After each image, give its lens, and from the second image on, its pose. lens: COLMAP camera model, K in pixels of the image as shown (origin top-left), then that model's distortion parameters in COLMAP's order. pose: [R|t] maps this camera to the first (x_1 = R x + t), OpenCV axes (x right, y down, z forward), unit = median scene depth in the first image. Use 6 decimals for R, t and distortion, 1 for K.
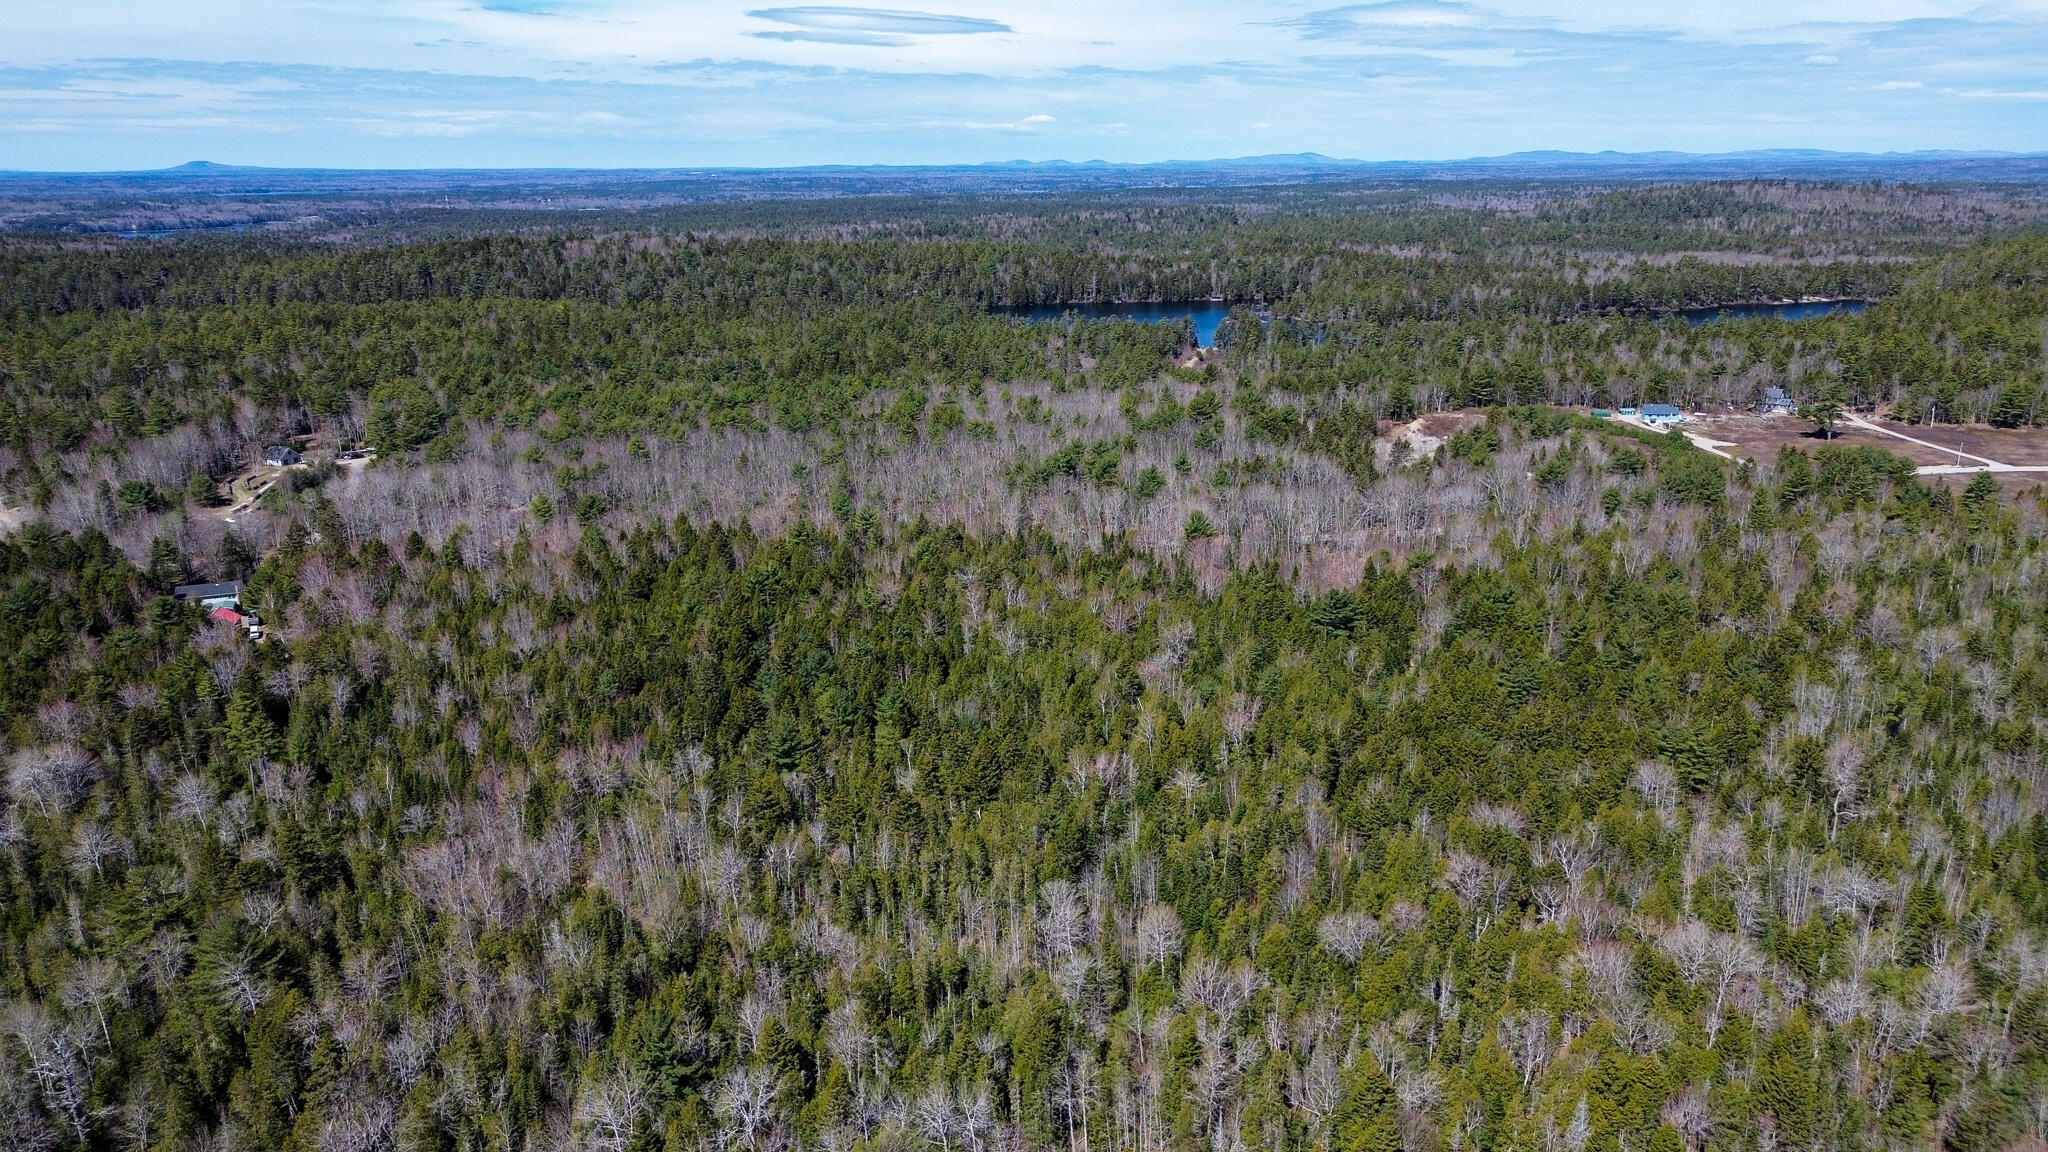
lens RADIAL K [[1440.4, 0, 1032.5], [0, 1440.4, 584.1], [0, 0, 1]] dist [0.066724, -0.072030]
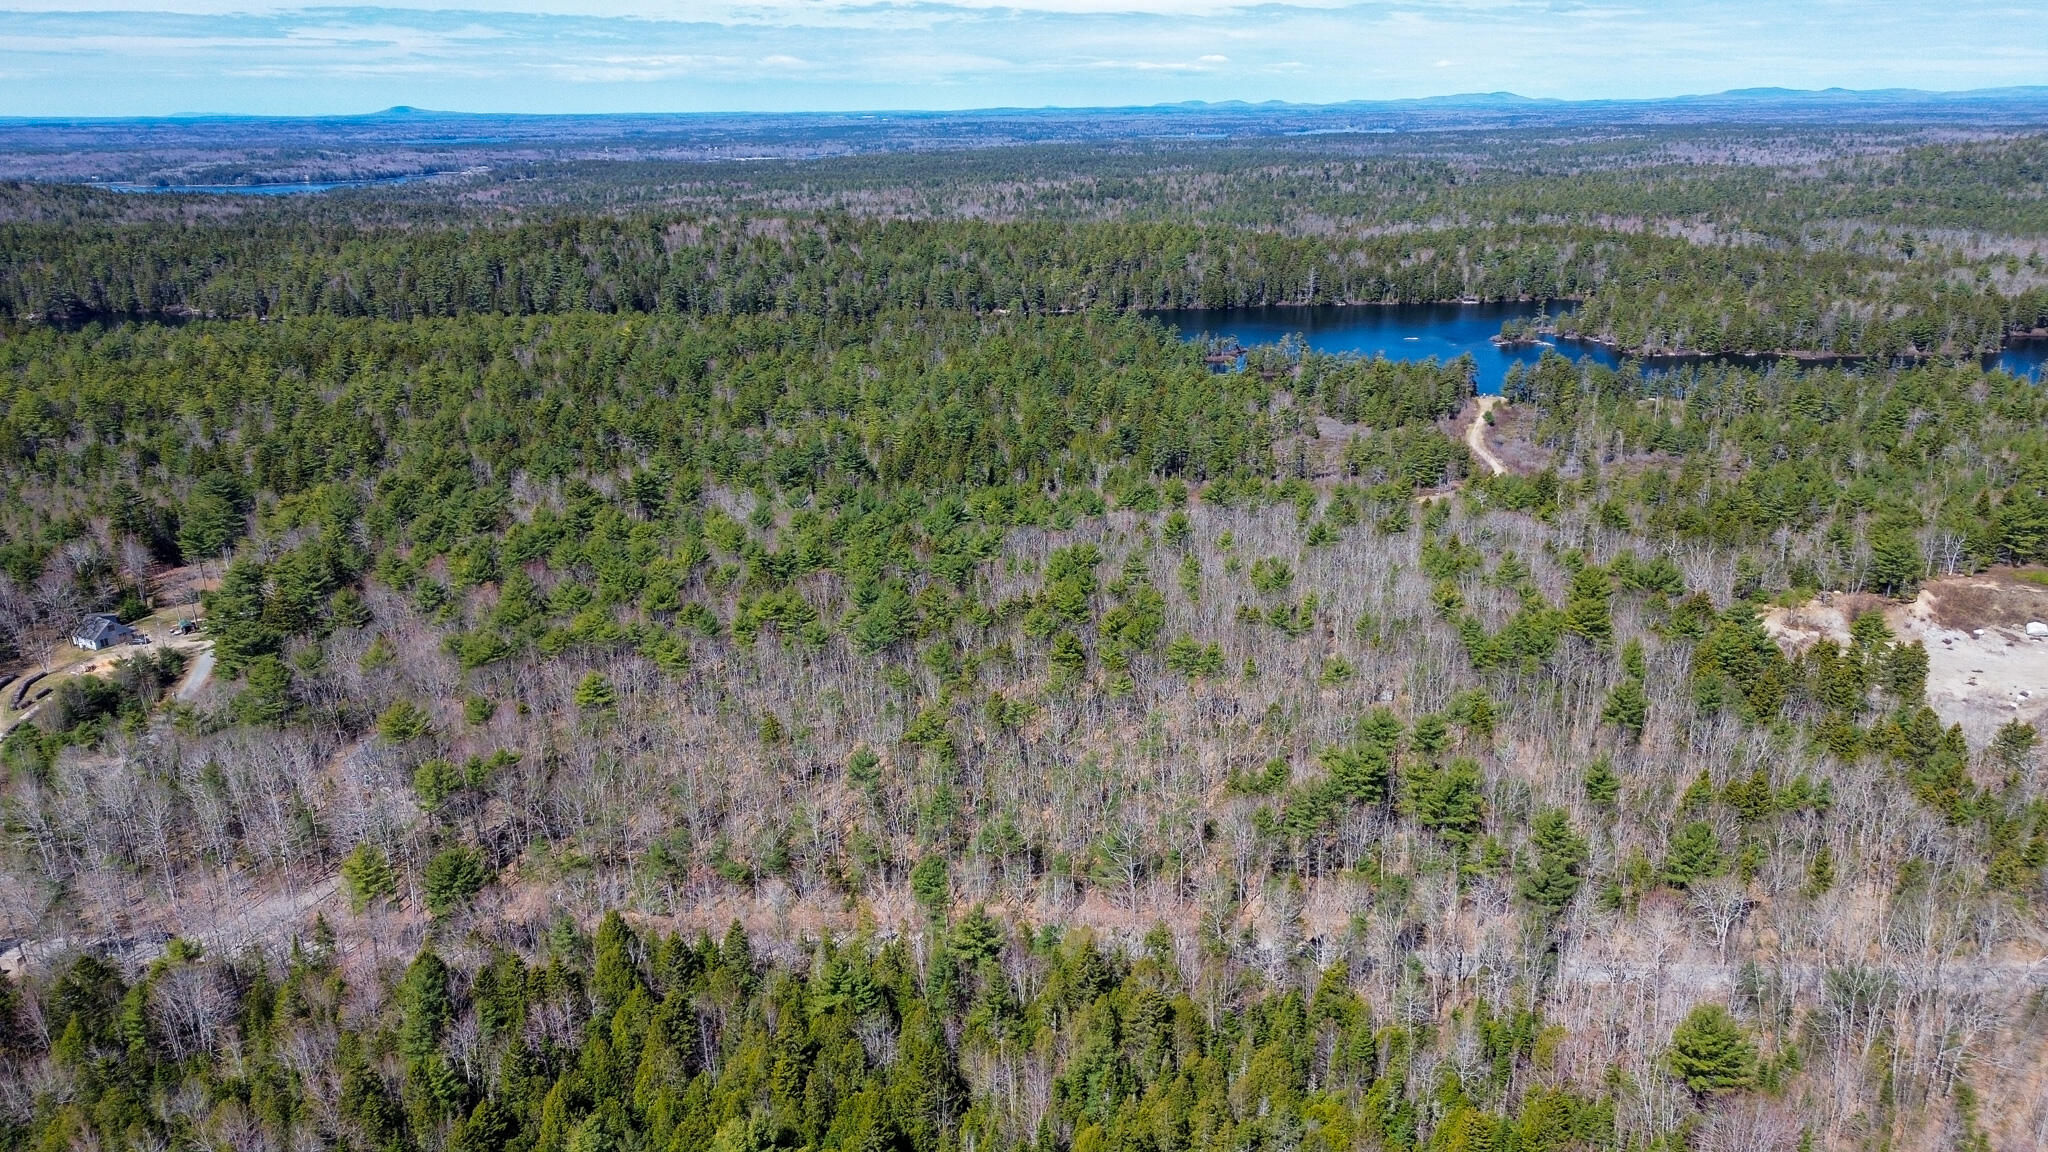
lens RADIAL K [[1440.4, 0, 1025.5], [0, 1440.4, 558.7], [0, 0, 1]] dist [0.066724, -0.072030]
pose [[0.992977, 0.032857, -0.113656, -0.016863], [-0.030420, 0.999270, 0.023111, -0.066871], [0.114333, -0.019491, 0.993251, 0.184341]]
